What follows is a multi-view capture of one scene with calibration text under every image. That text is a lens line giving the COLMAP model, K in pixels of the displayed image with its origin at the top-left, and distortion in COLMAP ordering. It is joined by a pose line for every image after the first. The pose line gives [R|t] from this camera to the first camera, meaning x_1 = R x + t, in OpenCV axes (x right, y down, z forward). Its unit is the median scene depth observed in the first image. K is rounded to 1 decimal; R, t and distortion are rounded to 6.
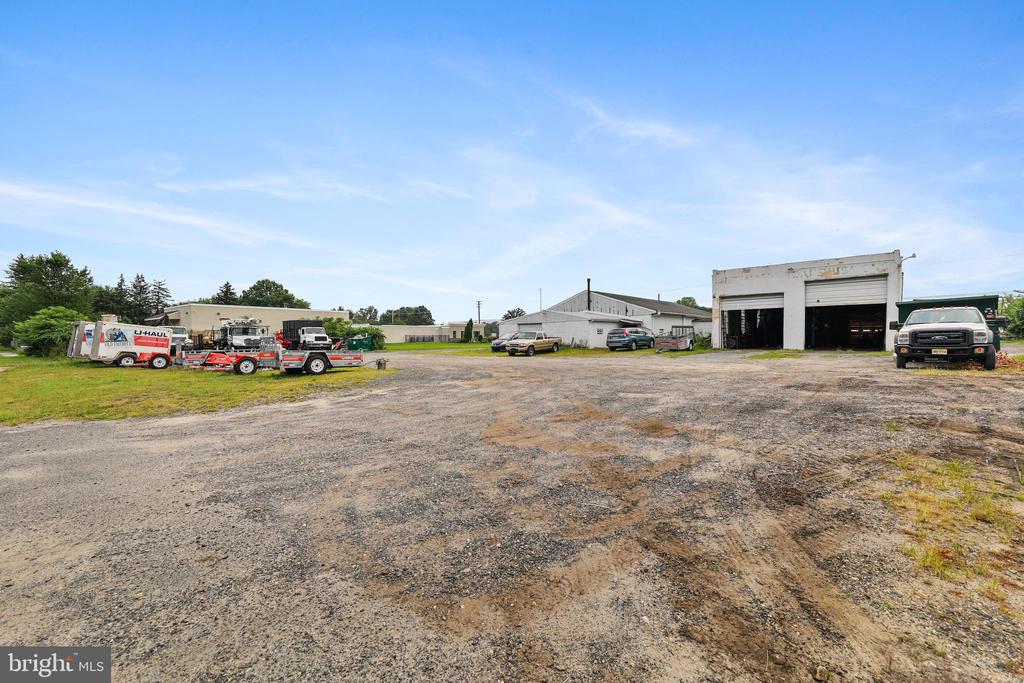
lens RADIAL K [[398.9, 0, 512.6], [0, 398.9, 340.6], [0, 0, 1]] dist [-0.001895, -0.000076]
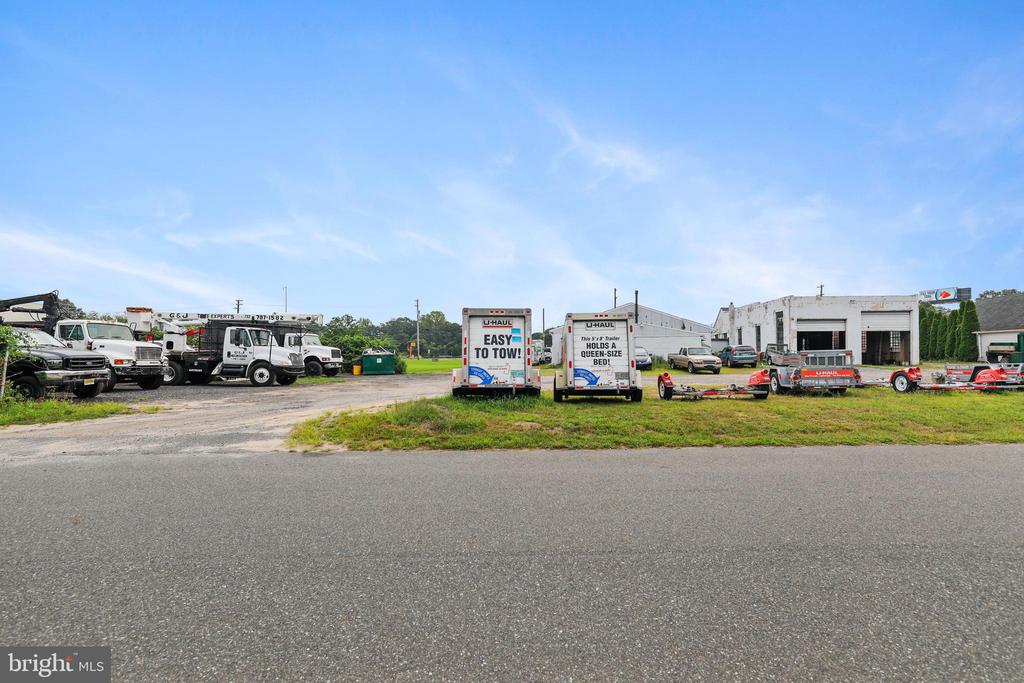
lens RADIAL K [[497.8, 0, 511.5], [0, 497.8, 348.7], [0, 0, 1]] dist [0.000261, 0.002291]
pose [[0.786351, 0.013584, 0.617630, -0.817423], [0.003002, 0.999662, -0.025808, 0.007953], [-0.617772, 0.022148, 0.786045, 0.302643]]
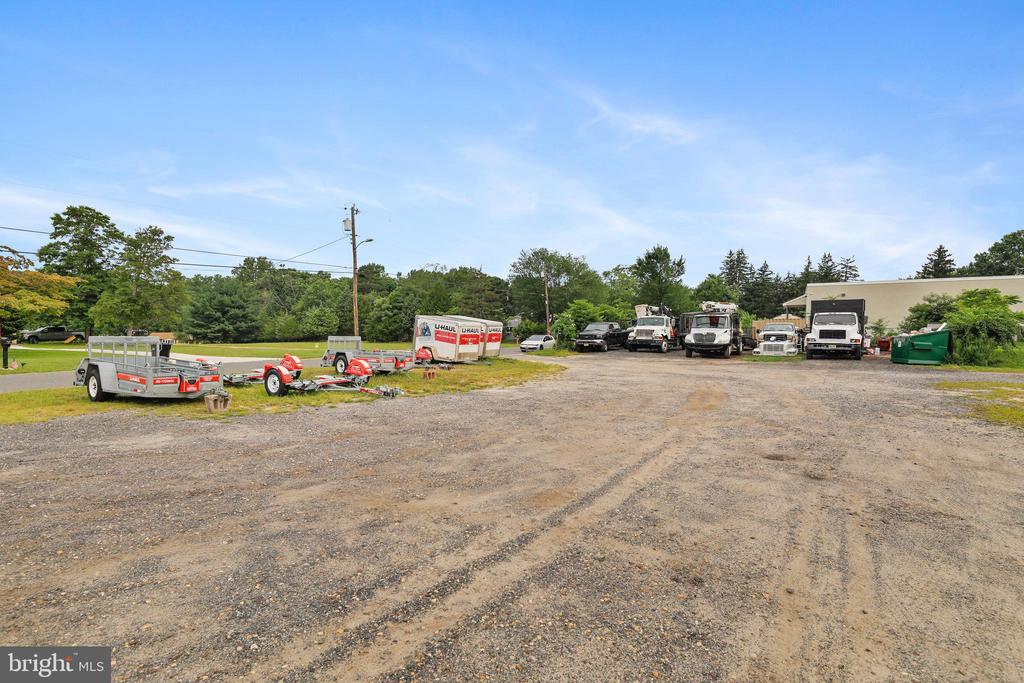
lens RADIAL K [[497.8, 0, 513.1], [0, 497.8, 338.6], [0, 0, 1]] dist [0.000261, 0.002291]
pose [[0.122051, 0.028036, -0.992128, 0.136242], [-0.010374, 0.999582, 0.026971, -0.014219], [0.992470, 0.007000, 0.122291, 0.570712]]
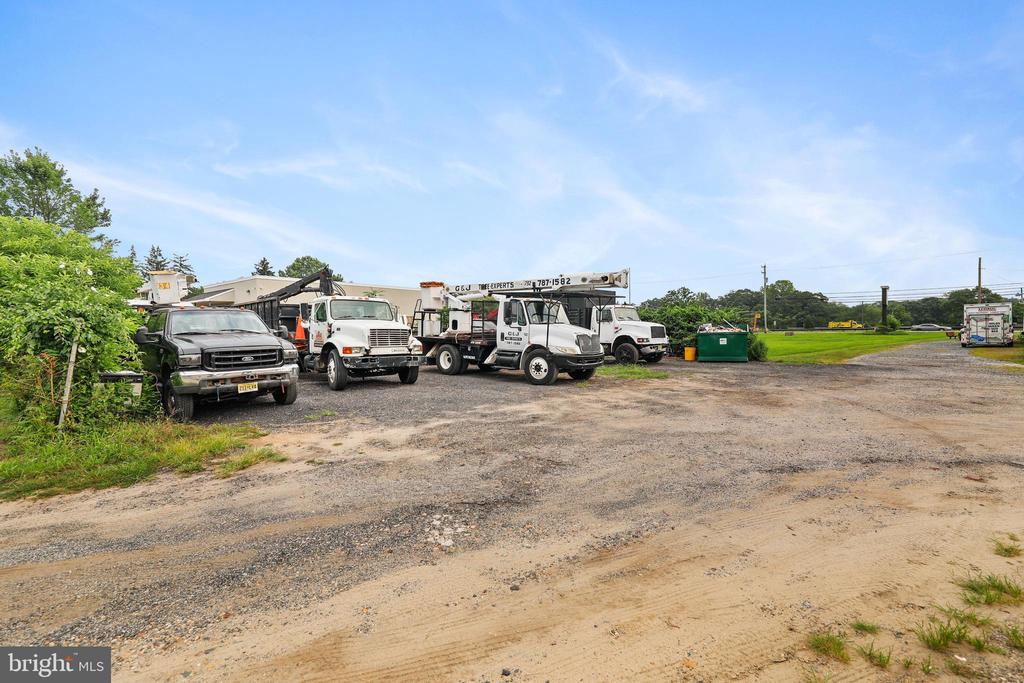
lens RADIAL K [[432.1, 0, 512.0], [0, 432.1, 341.4], [0, 0, 1]] dist [0.000436, -0.000951]
pose [[0.999316, -0.002126, -0.036917, -0.689663], [0.002781, 0.999839, 0.017707, -0.004376], [0.036873, -0.017797, 0.999161, 0.616727]]
